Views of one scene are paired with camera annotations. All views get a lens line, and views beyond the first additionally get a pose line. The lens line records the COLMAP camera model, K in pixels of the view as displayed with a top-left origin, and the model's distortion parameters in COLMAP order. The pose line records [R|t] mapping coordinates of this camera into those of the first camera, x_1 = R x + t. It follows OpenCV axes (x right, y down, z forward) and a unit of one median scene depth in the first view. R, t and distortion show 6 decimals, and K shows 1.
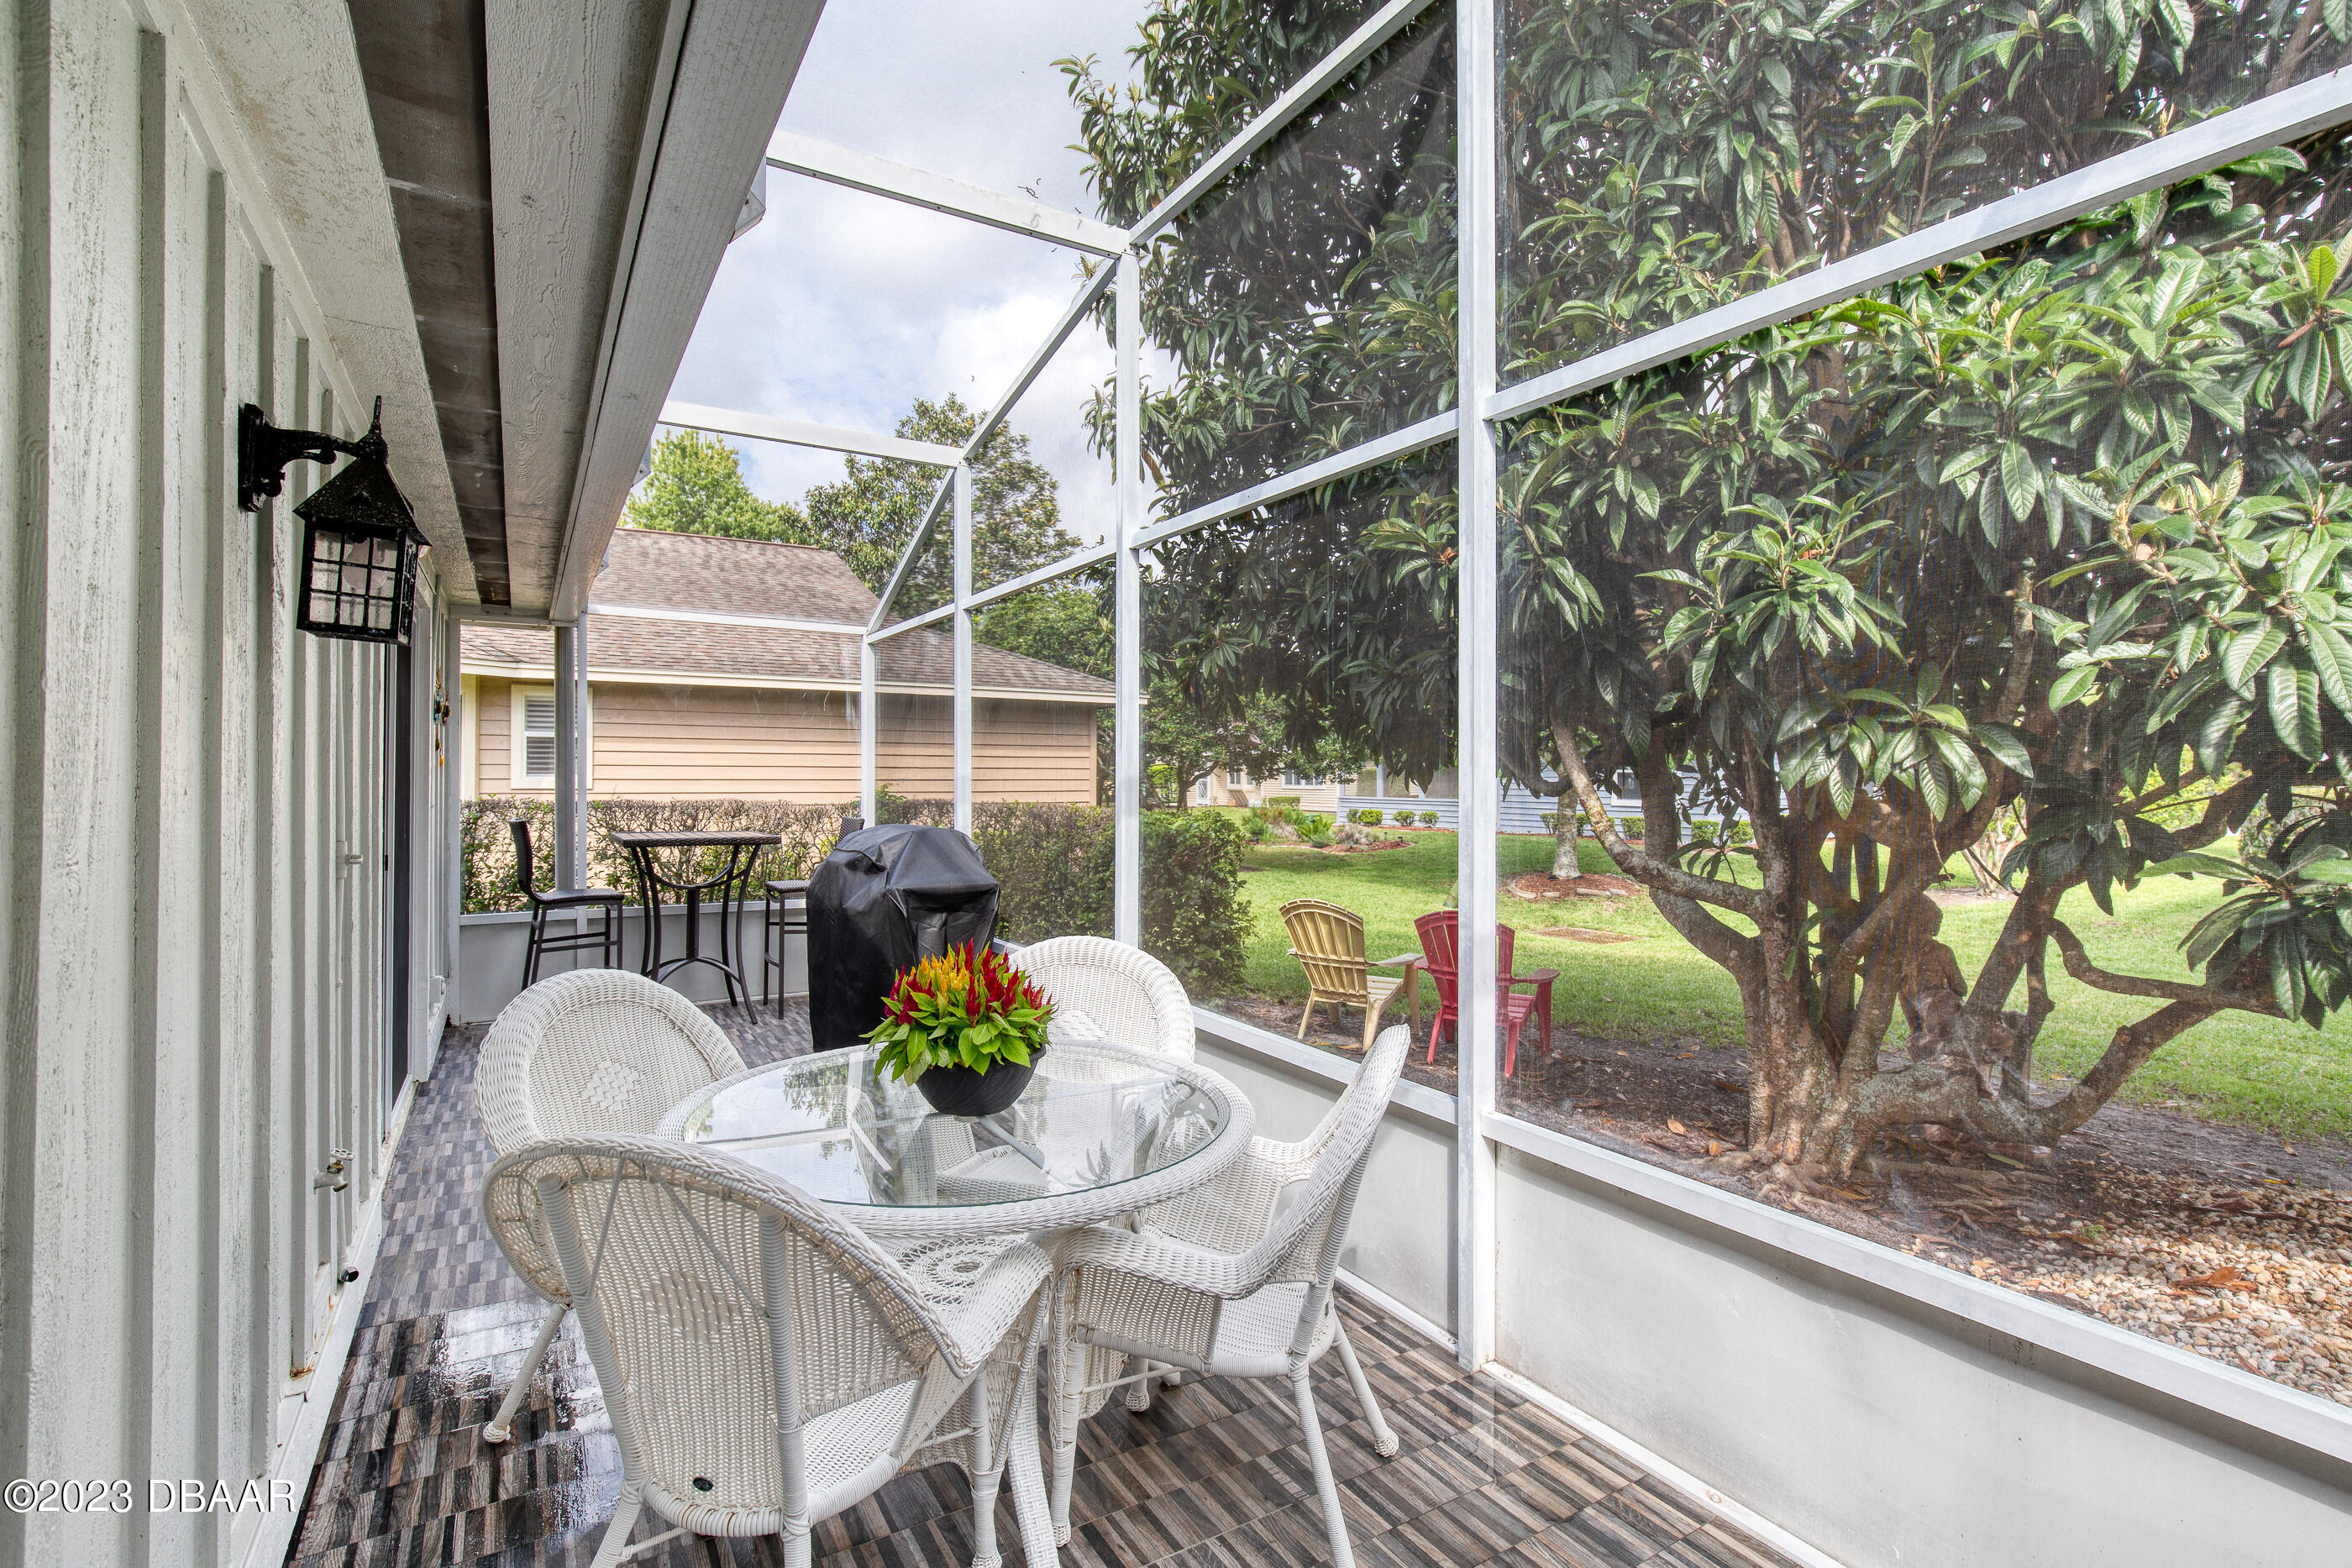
lens RADIAL K [[1101.0, 0, 1184.9], [0, 1101.0, 772.9], [0, 0, 1]] dist [-0.010054, 0.000034]
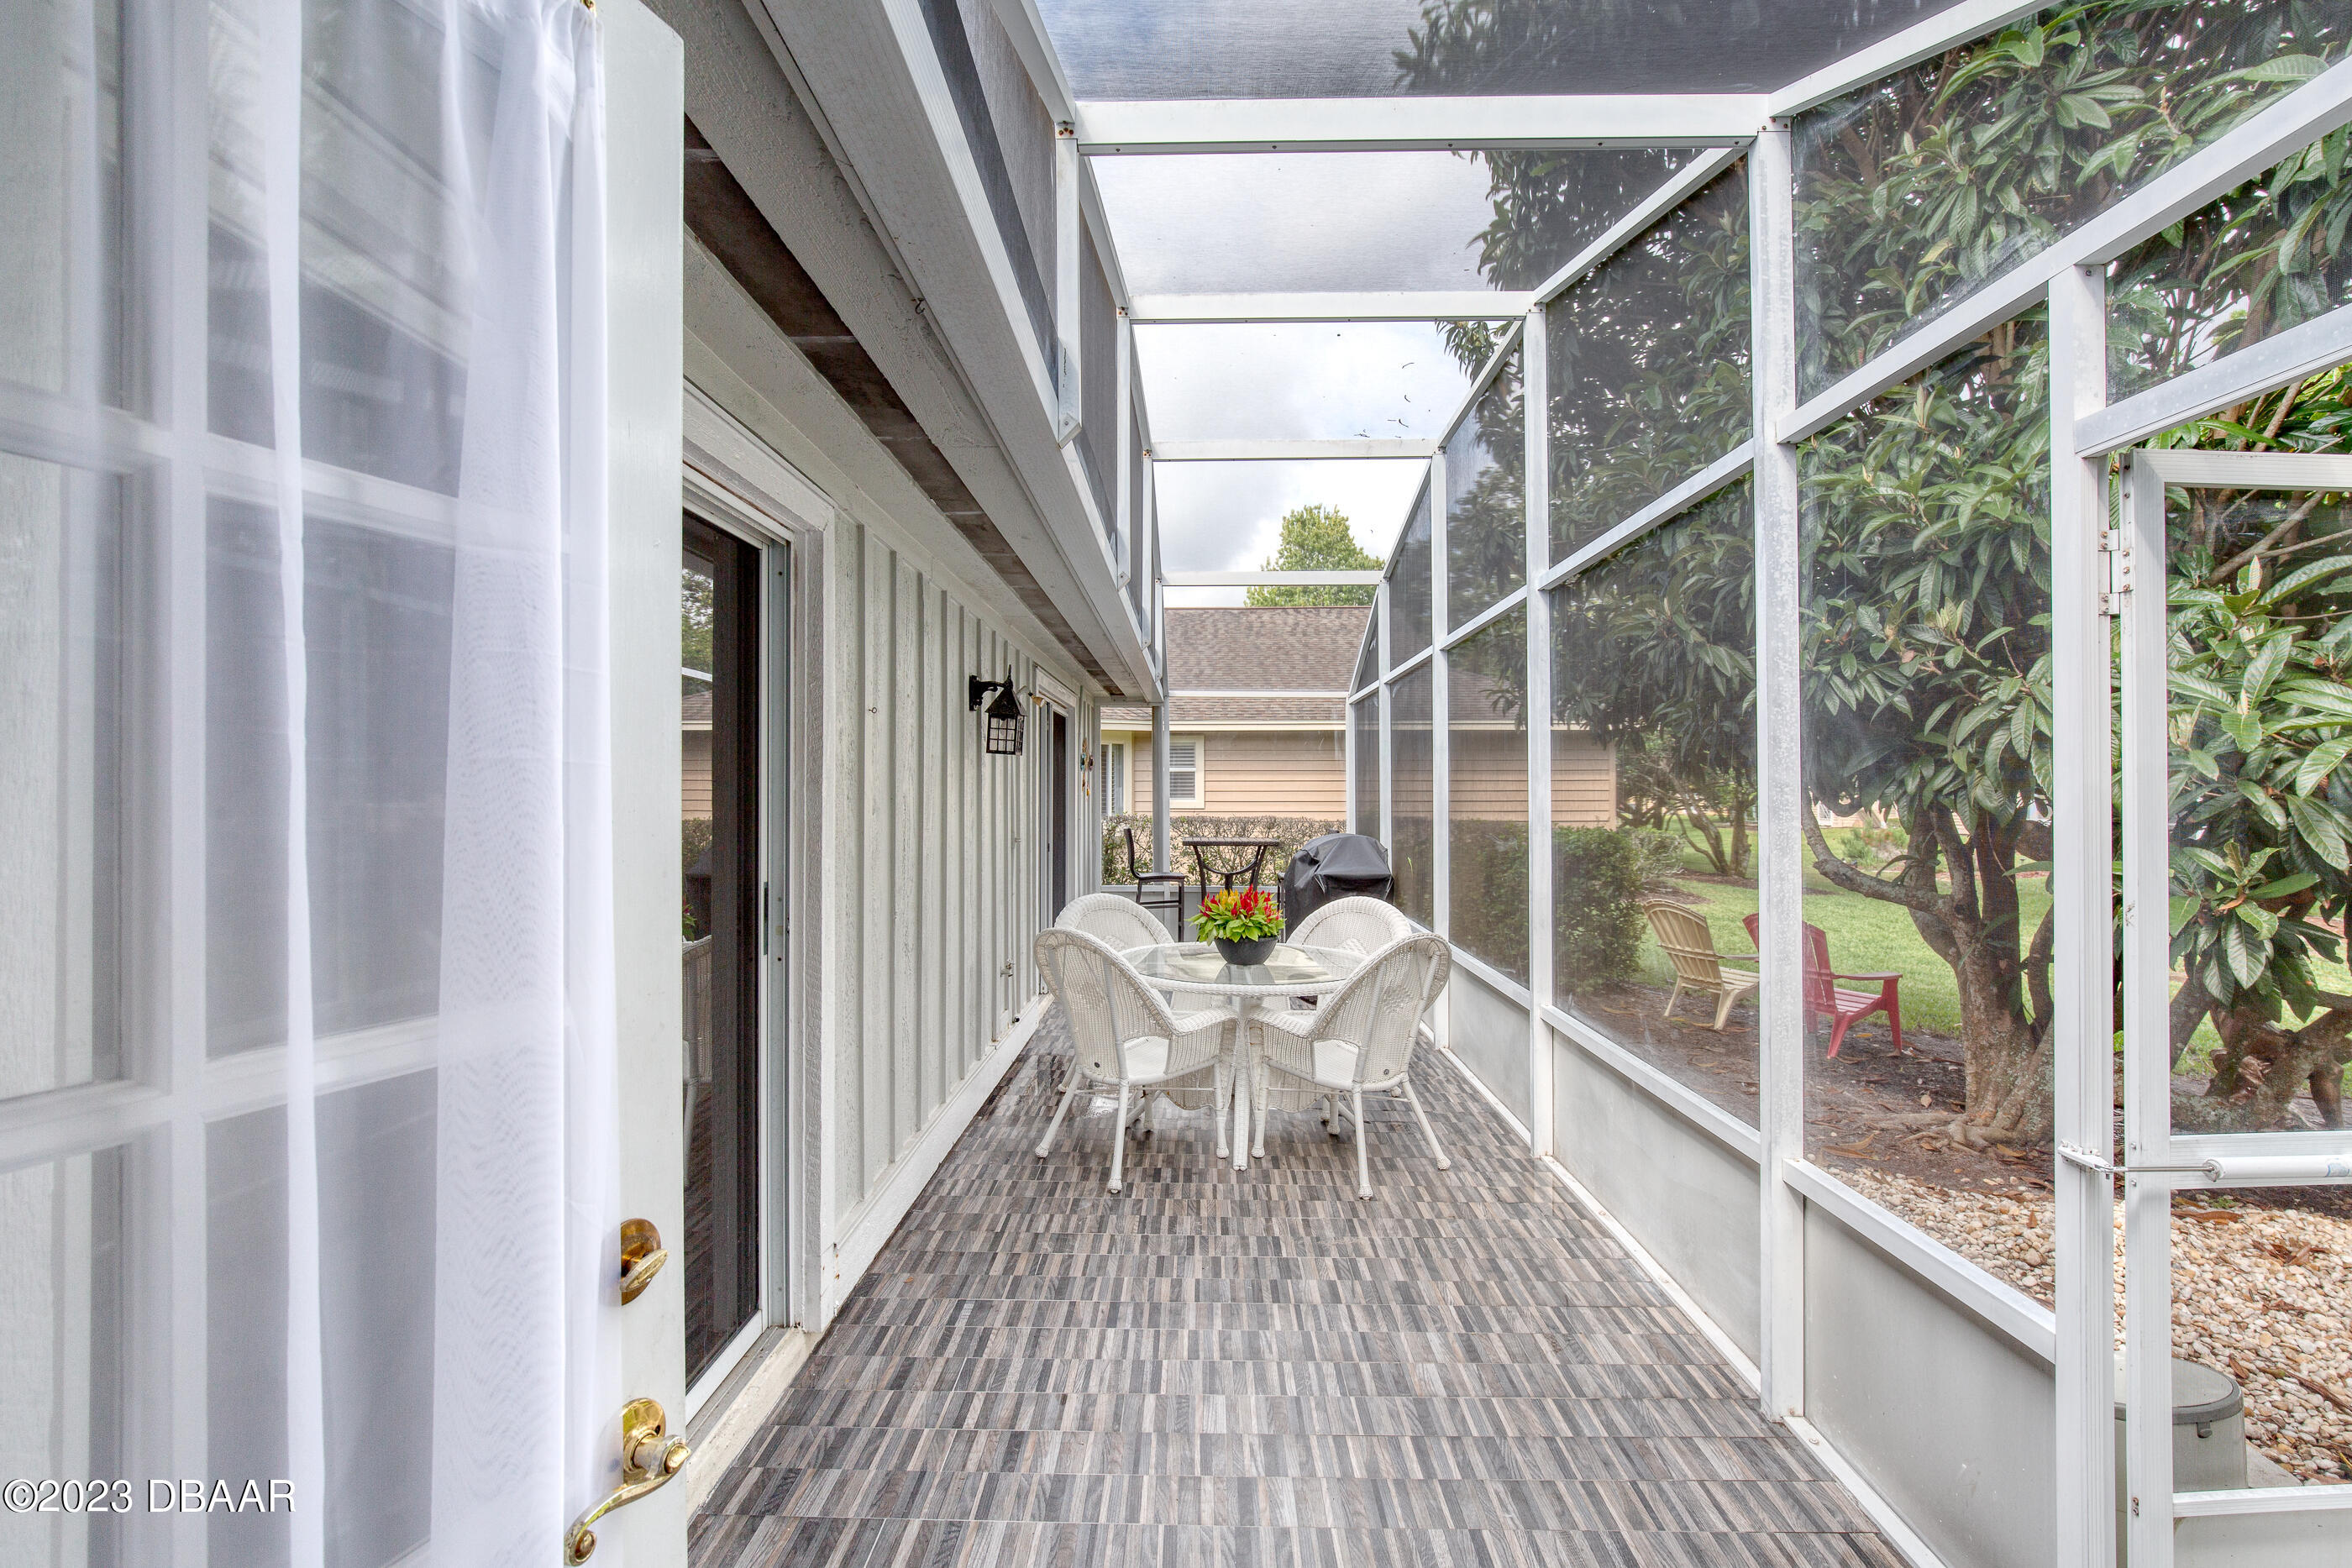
lens RADIAL K [[1069.4, 0, 1197.6], [0, 1069.4, 788.1], [0, 0, 1]] dist [0.000962, 0.000284]
pose [[0.852126, -0.007546, -0.523282, 0.561747], [0.005236, 0.999969, -0.005894, -0.010644], [0.523310, 0.002282, 0.852139, -0.546072]]
